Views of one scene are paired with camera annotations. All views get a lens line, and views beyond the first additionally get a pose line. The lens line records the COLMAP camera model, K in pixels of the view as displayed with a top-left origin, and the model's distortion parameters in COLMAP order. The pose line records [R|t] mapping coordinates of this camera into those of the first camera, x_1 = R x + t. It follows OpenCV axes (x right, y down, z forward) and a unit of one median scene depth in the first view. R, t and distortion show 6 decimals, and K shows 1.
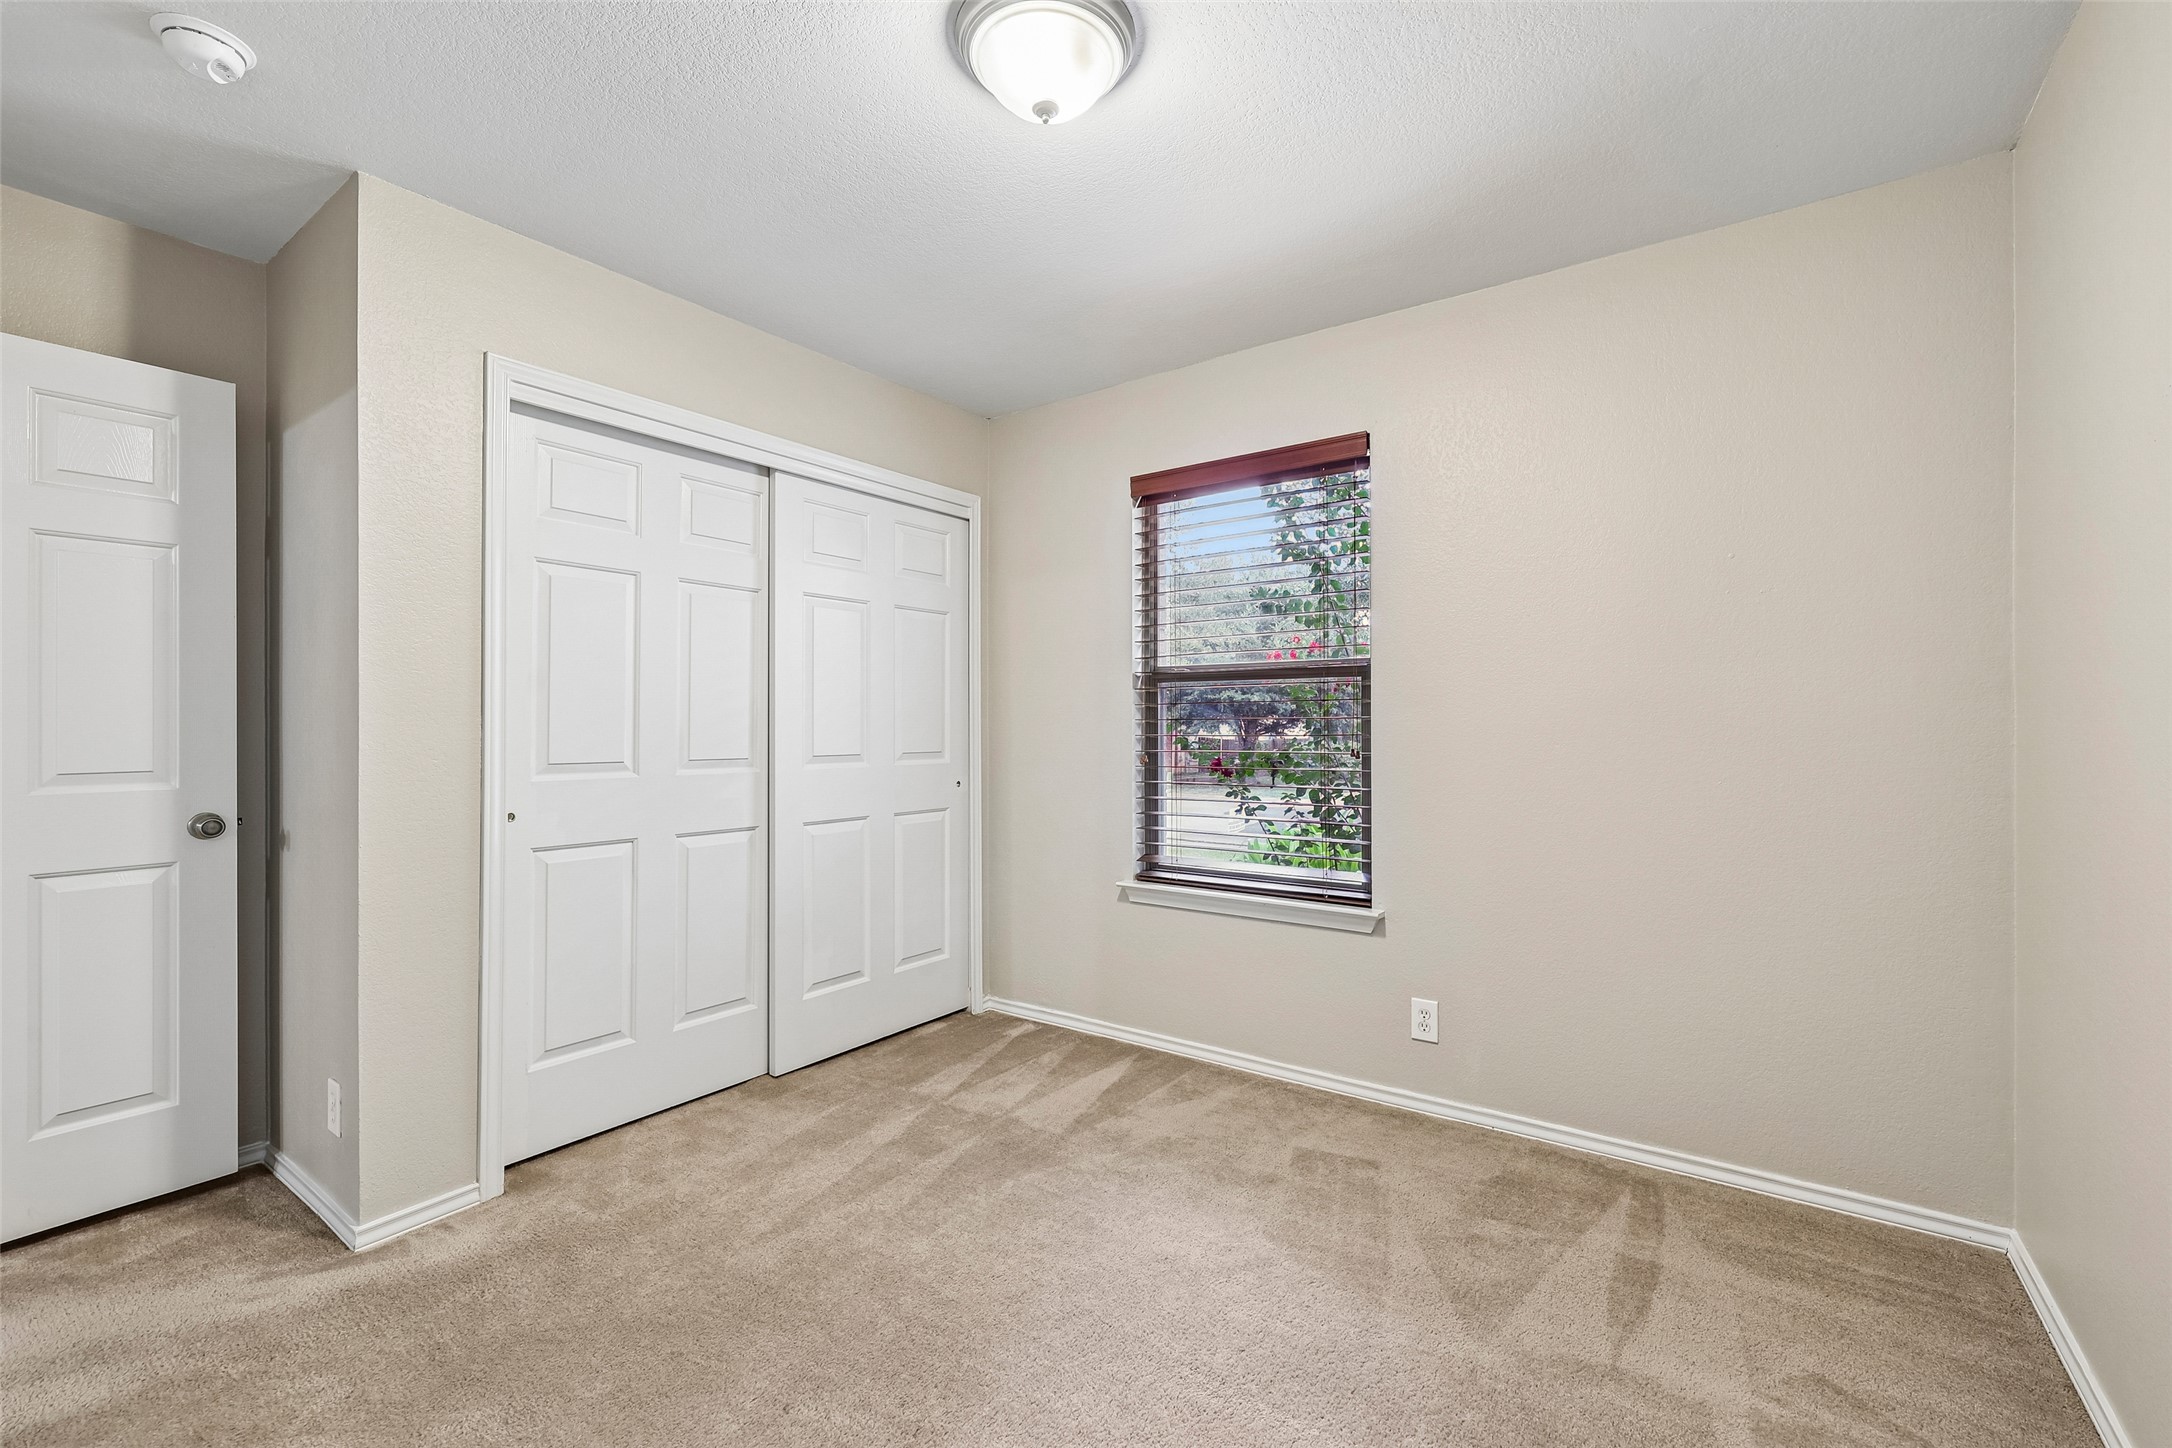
lens RADIAL K [[915.9, 0, 1086.0], [0, 915.9, 724.0], [0, 0, 1]] dist [0.001299, 0.000024]
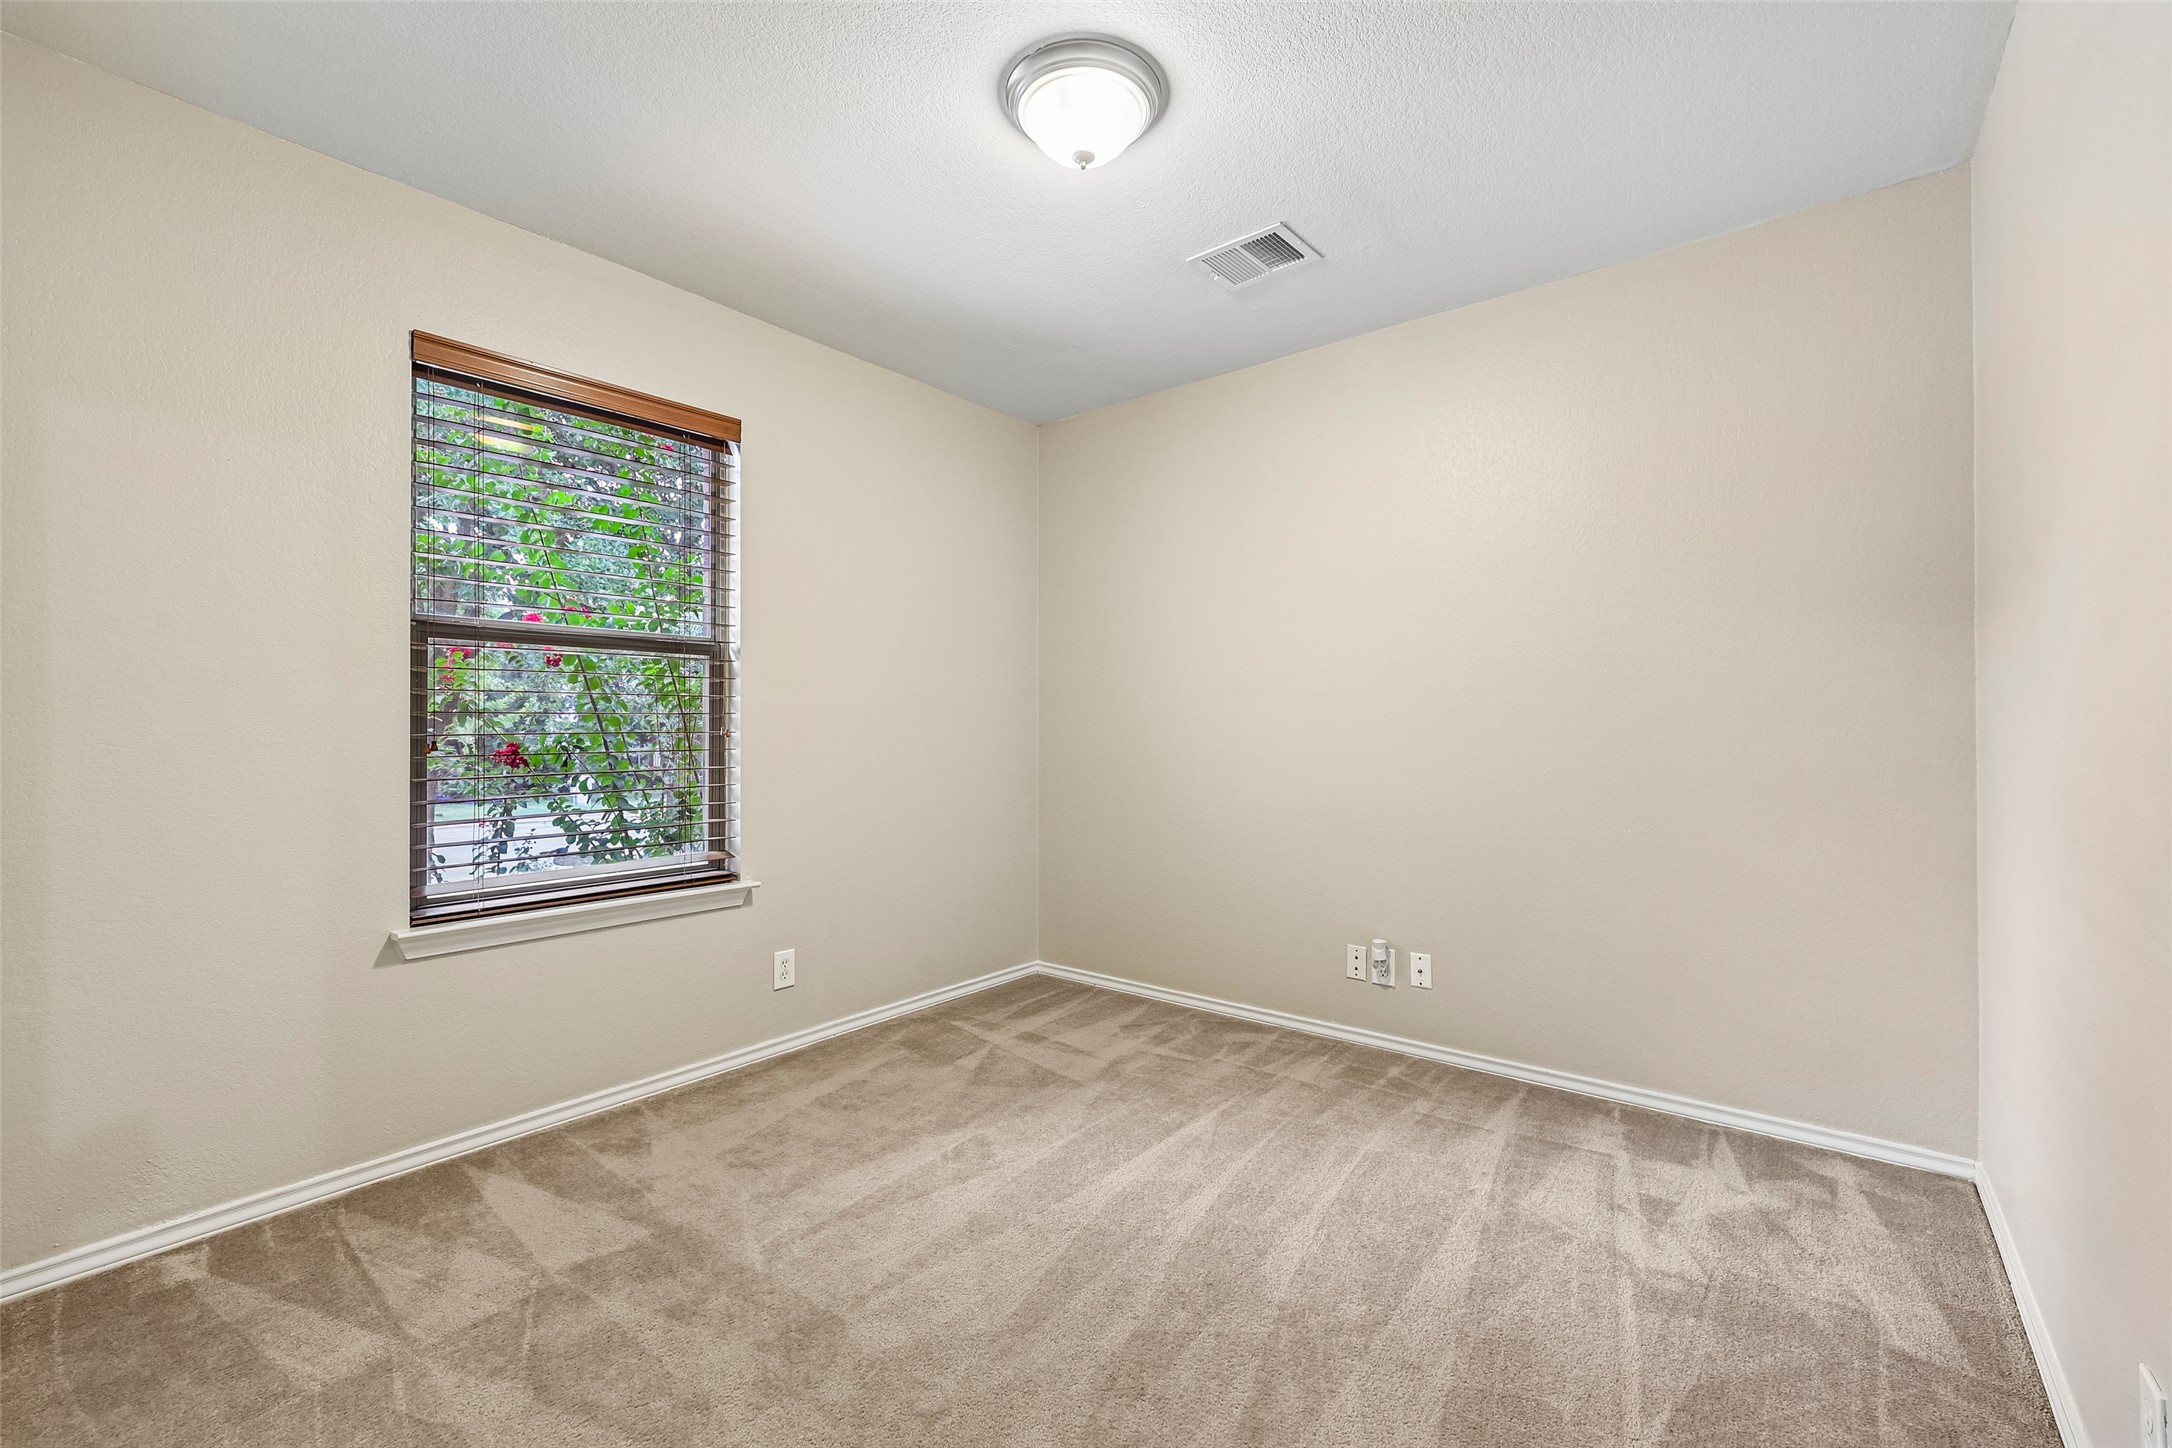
lens RADIAL K [[915.9, 0, 1086.0], [0, 915.9, 724.0], [0, 0, 1]] dist [0.001299, 0.000024]
pose [[0.045293, 0.009418, 0.998929, -0.715347], [0.002889, 0.999950, -0.009559, 0.034826], [-0.998970, 0.003319, 0.045264, 0.566445]]
